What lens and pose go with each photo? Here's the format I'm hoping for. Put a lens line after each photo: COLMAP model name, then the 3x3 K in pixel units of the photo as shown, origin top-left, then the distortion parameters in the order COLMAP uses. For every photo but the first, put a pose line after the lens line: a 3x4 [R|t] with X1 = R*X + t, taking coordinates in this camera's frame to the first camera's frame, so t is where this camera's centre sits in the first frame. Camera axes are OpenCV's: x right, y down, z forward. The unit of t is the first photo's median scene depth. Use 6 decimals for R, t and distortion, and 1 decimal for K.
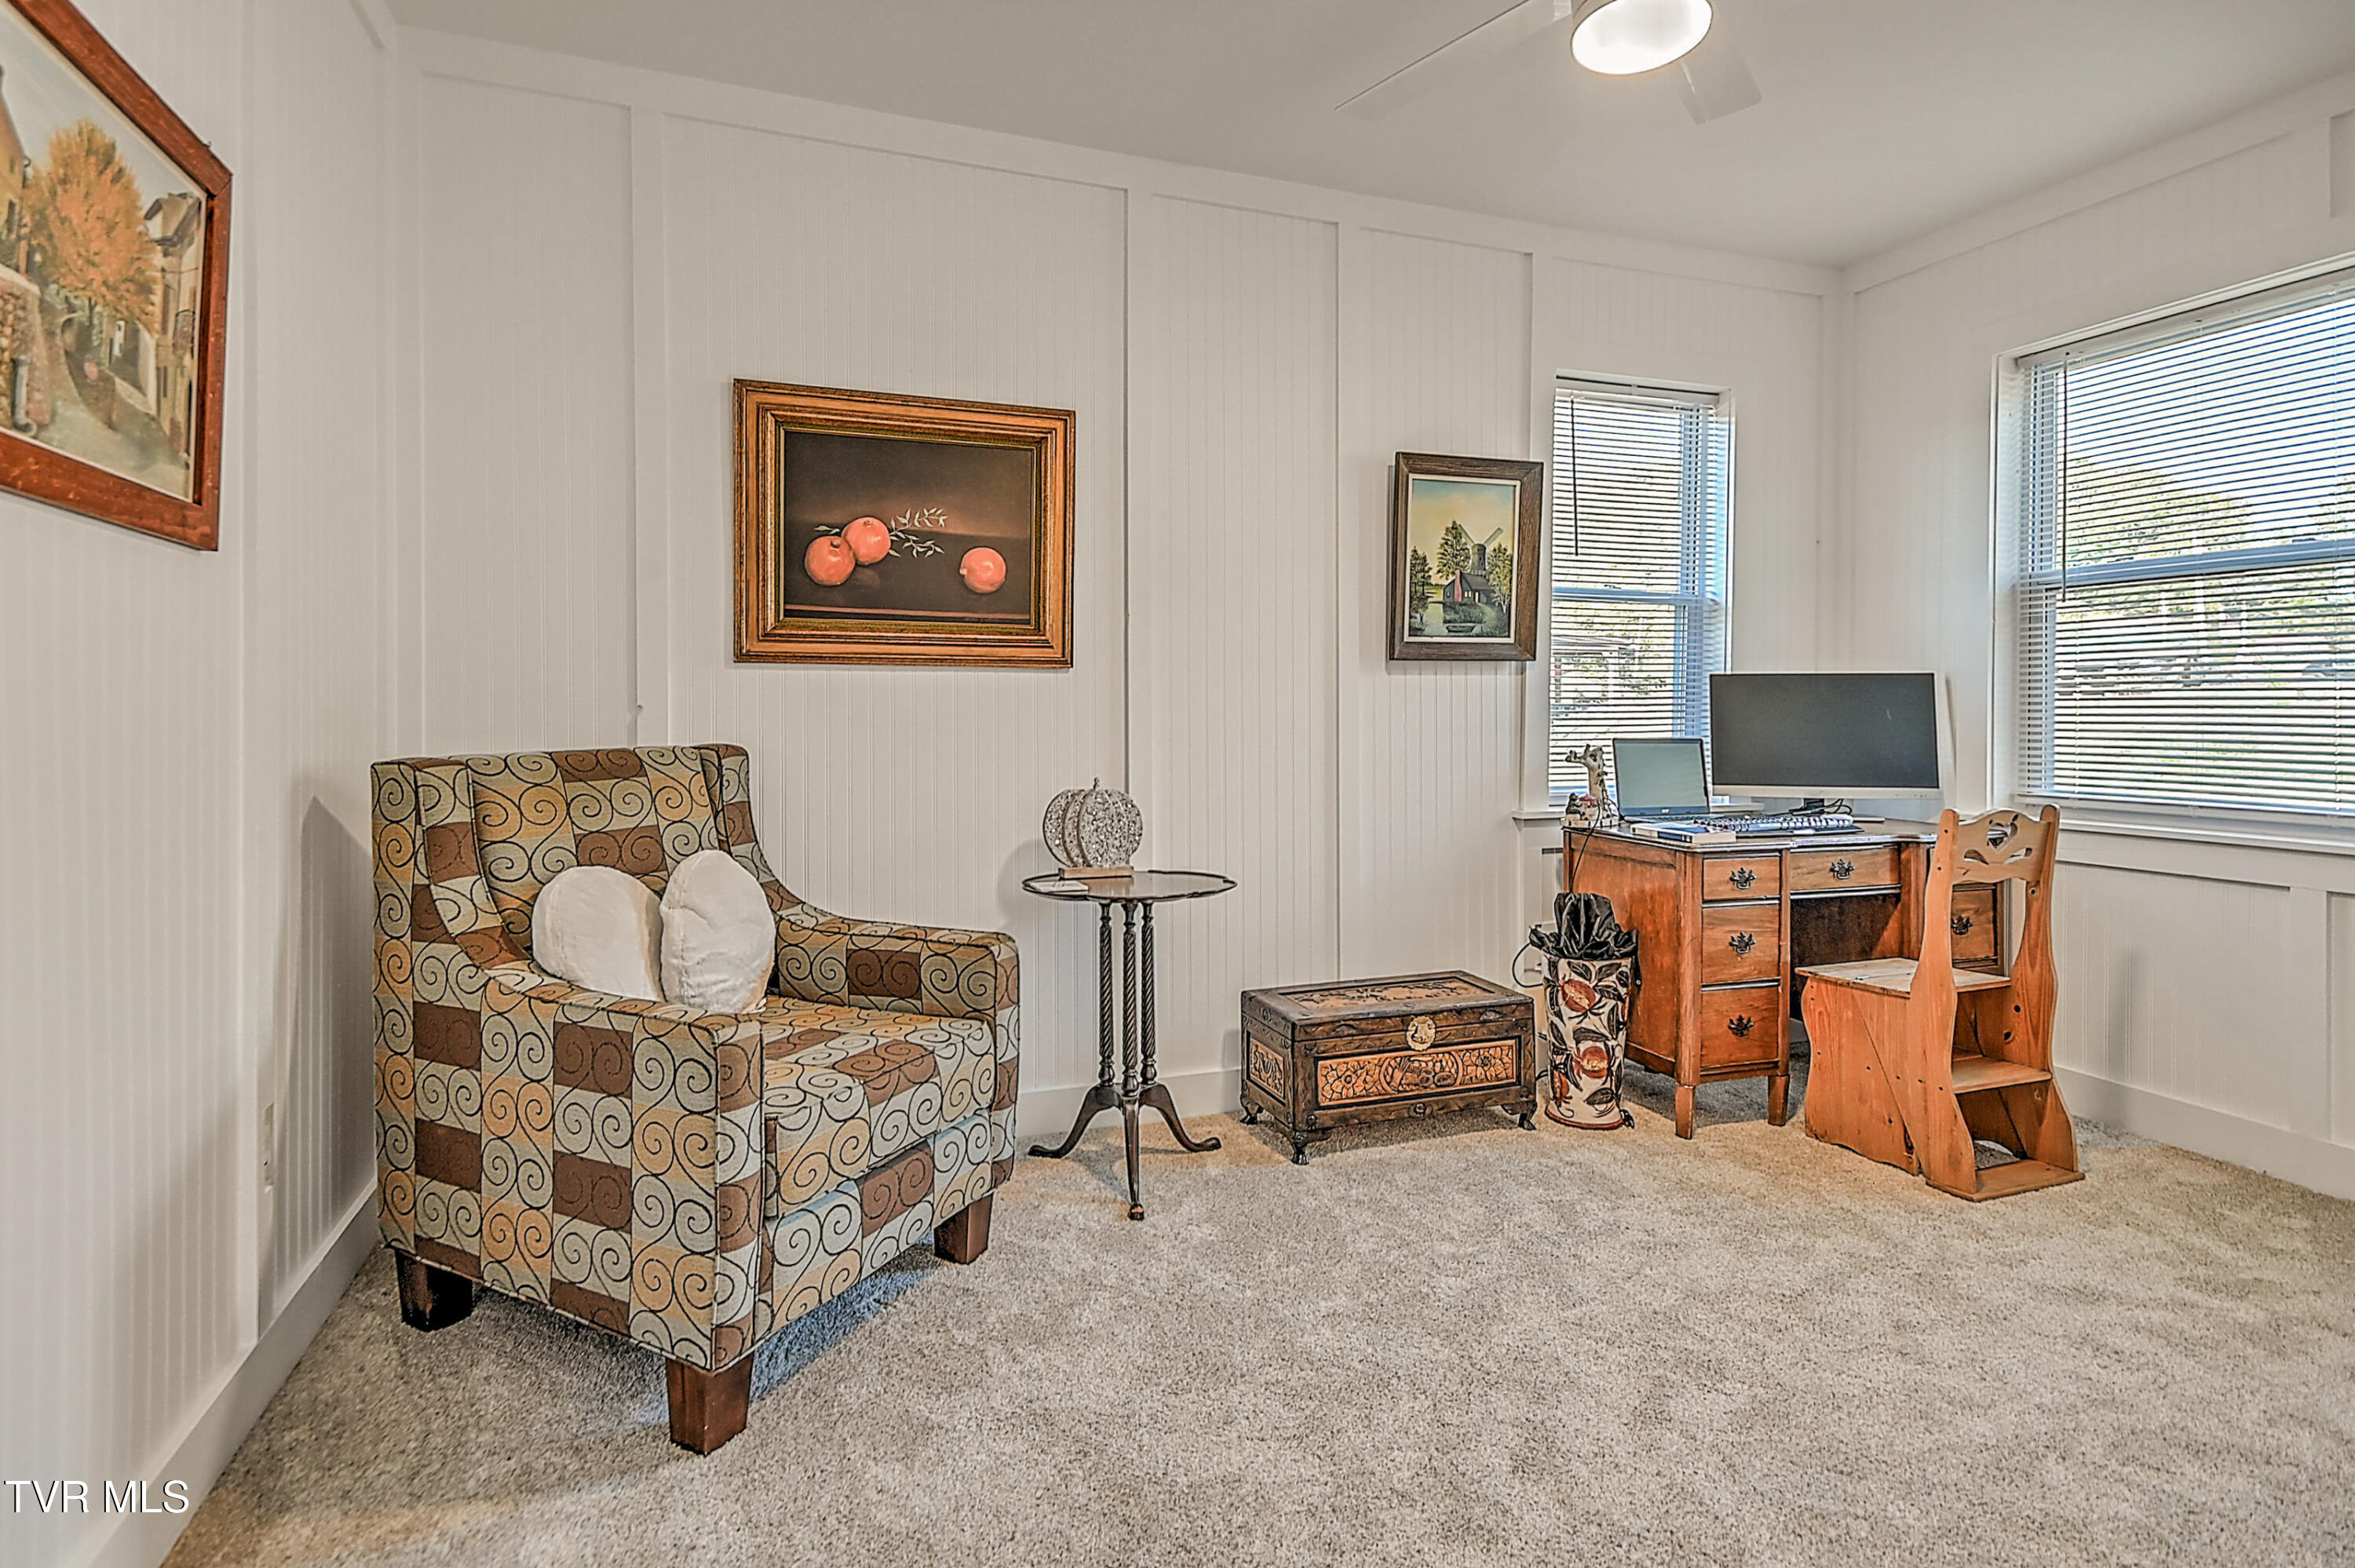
lens RADIAL K [[1175.6, 0, 1173.7], [0, 1175.6, 723.2], [0, 0, 1]] dist [-0.000278, -0.000209]
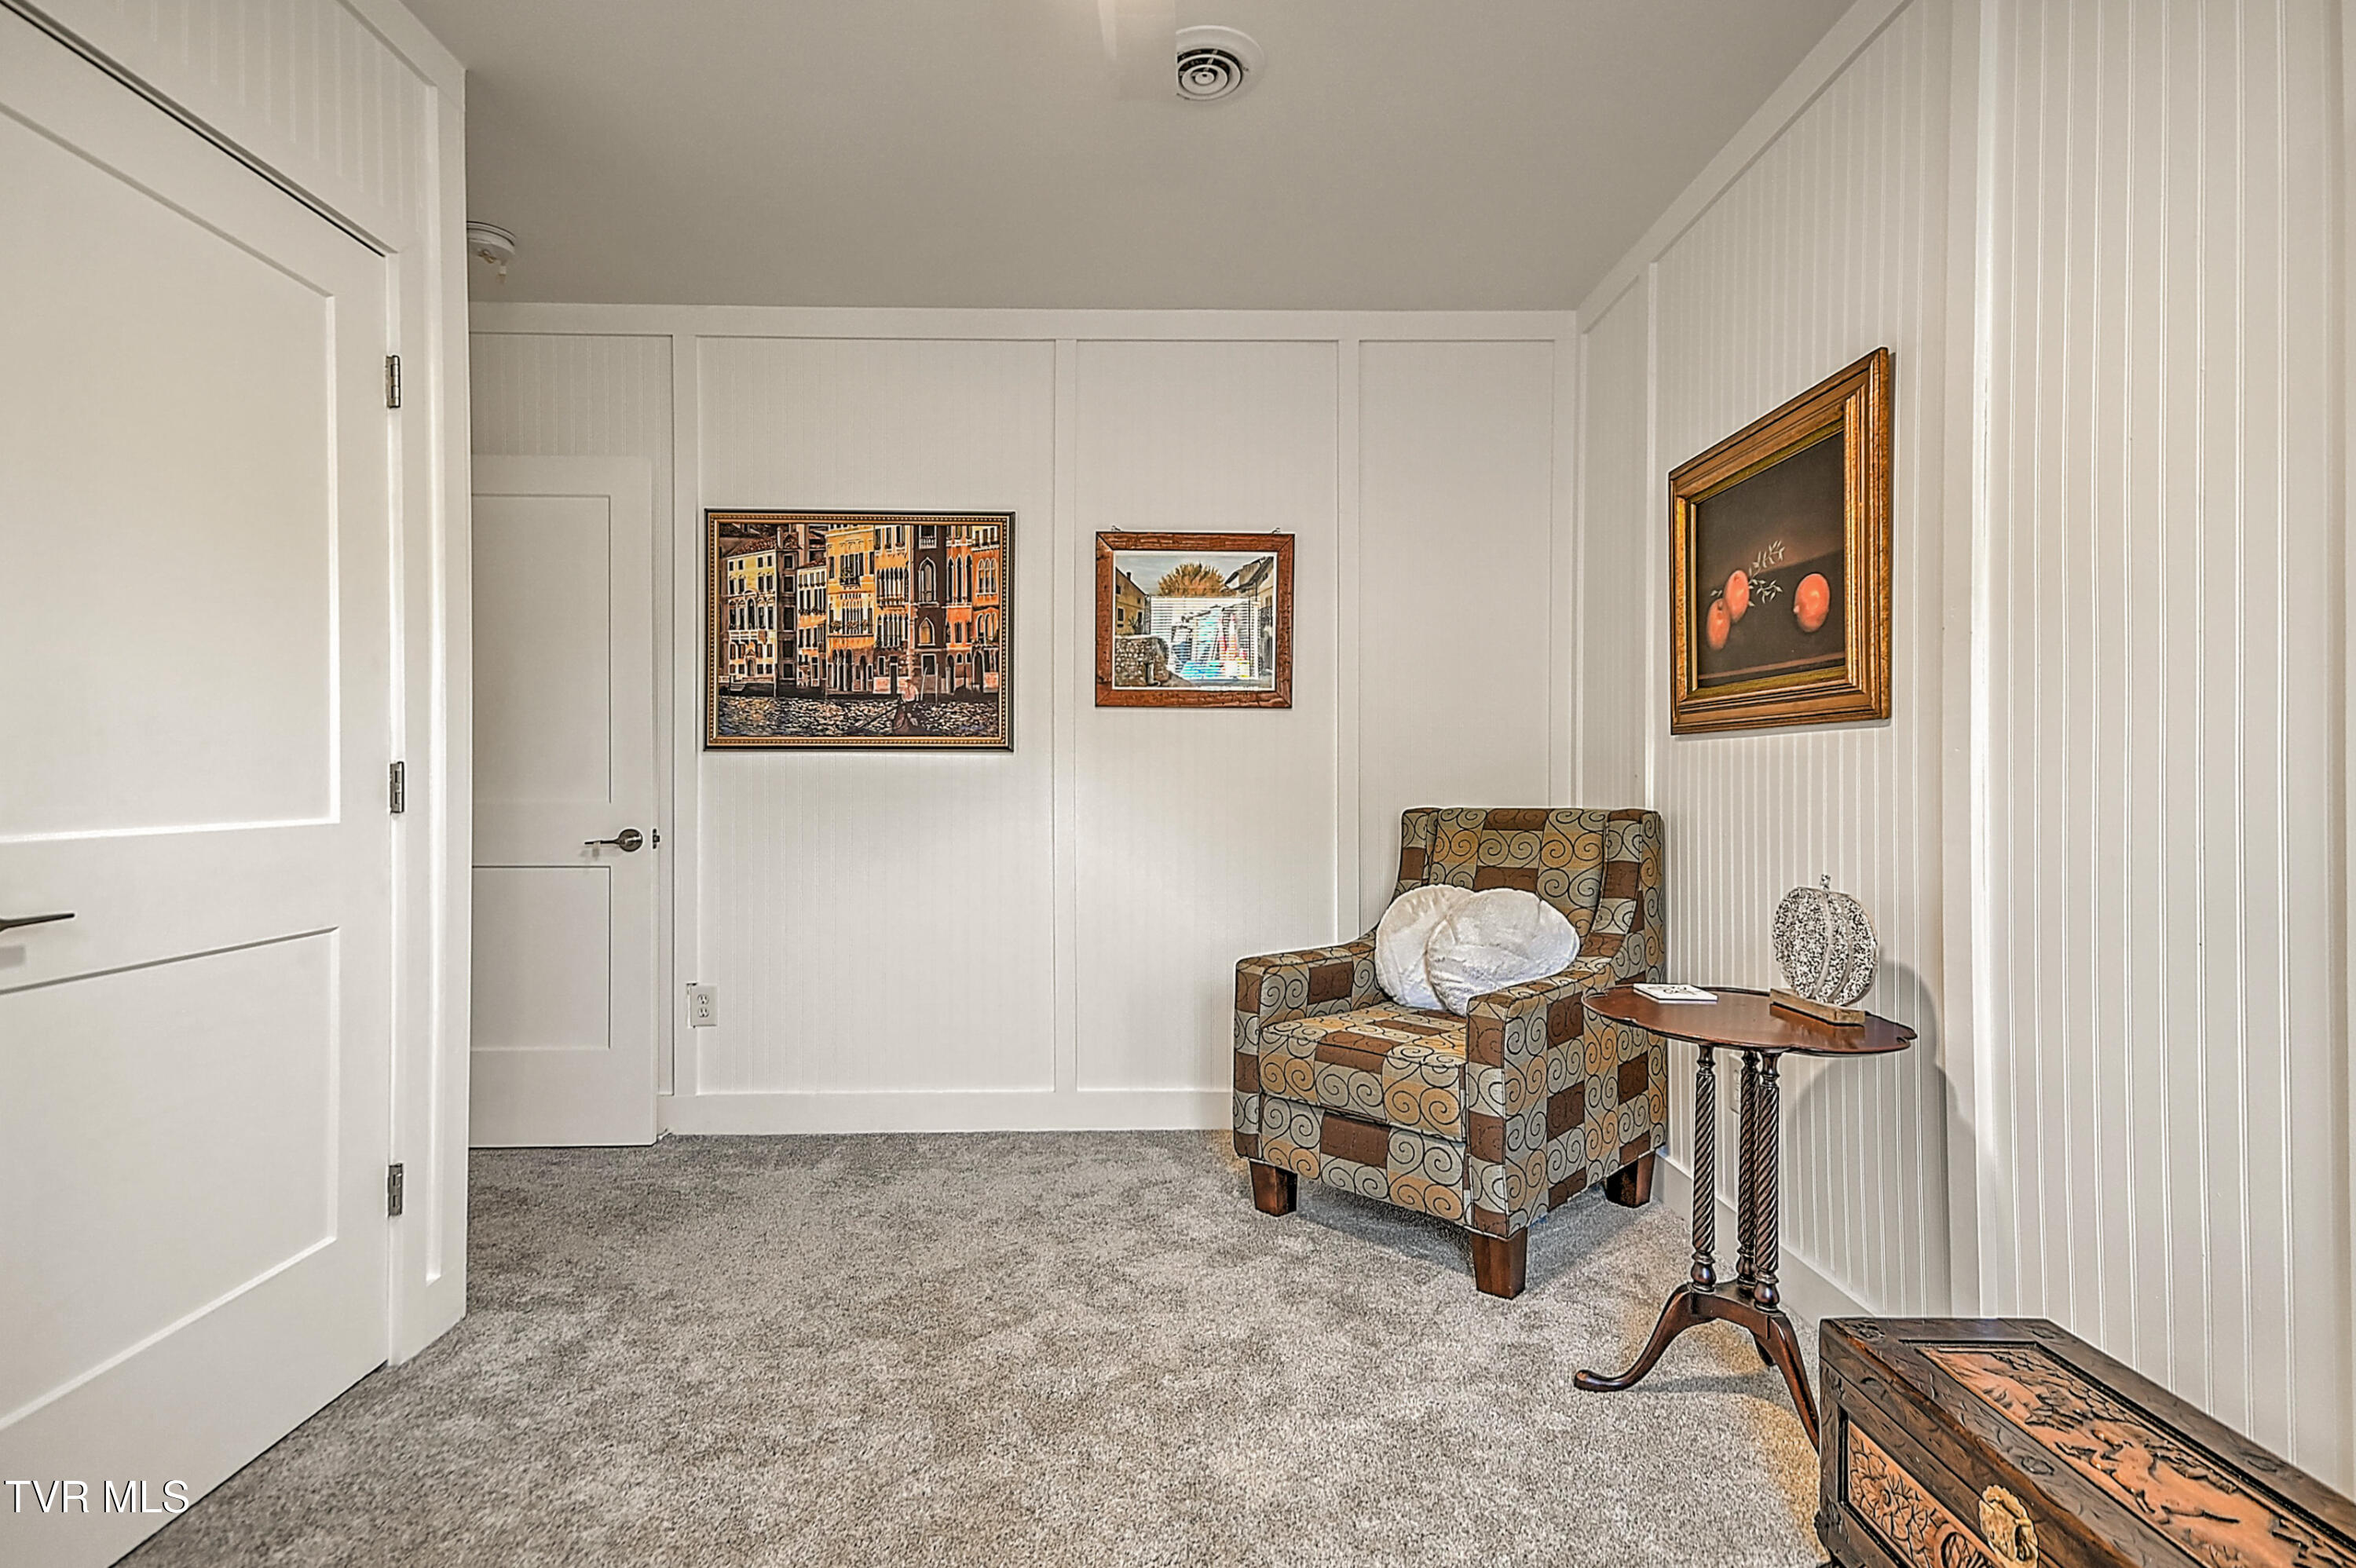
lens RADIAL K [[1080.7, 0, 1182.7], [0, 1080.7, 815.9], [0, 0, 1]] dist [0.001630, 0.000056]
pose [[-0.323609, 0.038139, -0.945422, 0.707614], [0.000383, 0.999193, 0.040177, -0.017025], [0.946191, 0.012640, -0.323362, 0.883297]]
